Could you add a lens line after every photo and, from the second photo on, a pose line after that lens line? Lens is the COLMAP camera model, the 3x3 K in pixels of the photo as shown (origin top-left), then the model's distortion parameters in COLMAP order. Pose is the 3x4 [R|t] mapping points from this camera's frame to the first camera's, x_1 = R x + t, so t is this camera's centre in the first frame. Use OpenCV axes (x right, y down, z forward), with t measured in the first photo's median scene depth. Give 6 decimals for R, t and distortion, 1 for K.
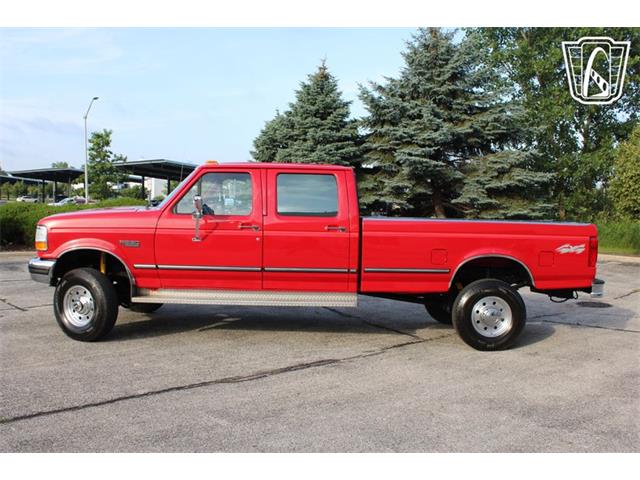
lens RADIAL K [[571.9, 0, 320.0], [0, 571.9, 240.0], [0, 0, 1]] dist [-0.091889, 0.027628]
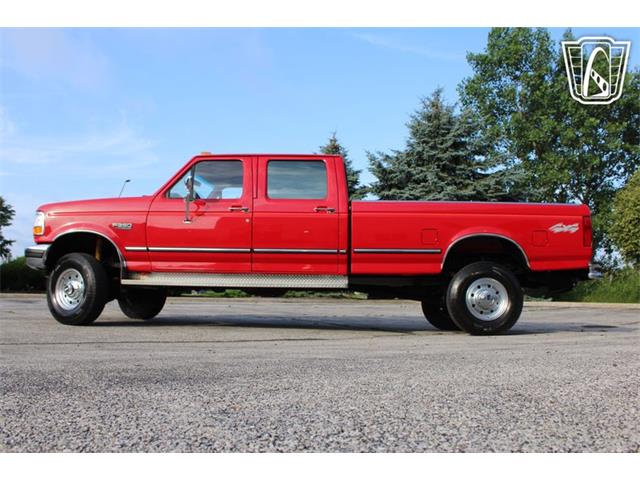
lens RADIAL K [[539.6, 0, 320.0], [0, 539.6, 240.0], [0, 0, 1]] dist [-0.084951, 0.004742]
pose [[0.999268, -0.011346, -0.036534, 0.015891], [0.005278, 0.986762, -0.162092, 0.055795], [0.037889, 0.161780, 0.986099, 0.021427]]
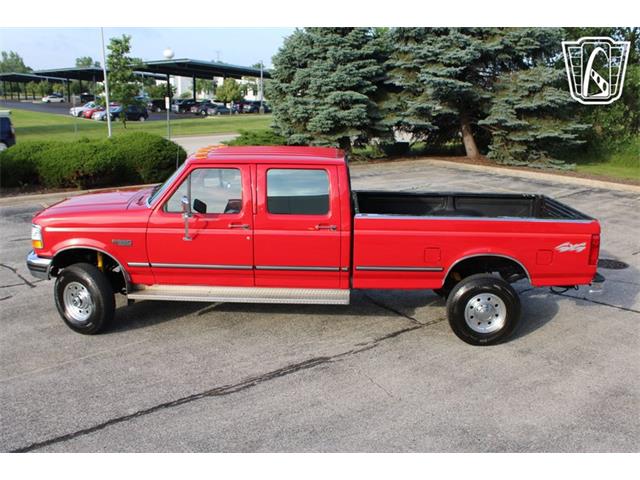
lens RADIAL K [[581.8, 0, 321.3], [0, 581.8, 224.5], [0, 0, 1]] dist [-0.077378, -0.001877]
pose [[0.998530, 0.000162, -0.054201, 0.021732], [0.008219, 0.987979, 0.154369, -0.053808], [0.053575, -0.154587, 0.986525, 0.003623]]
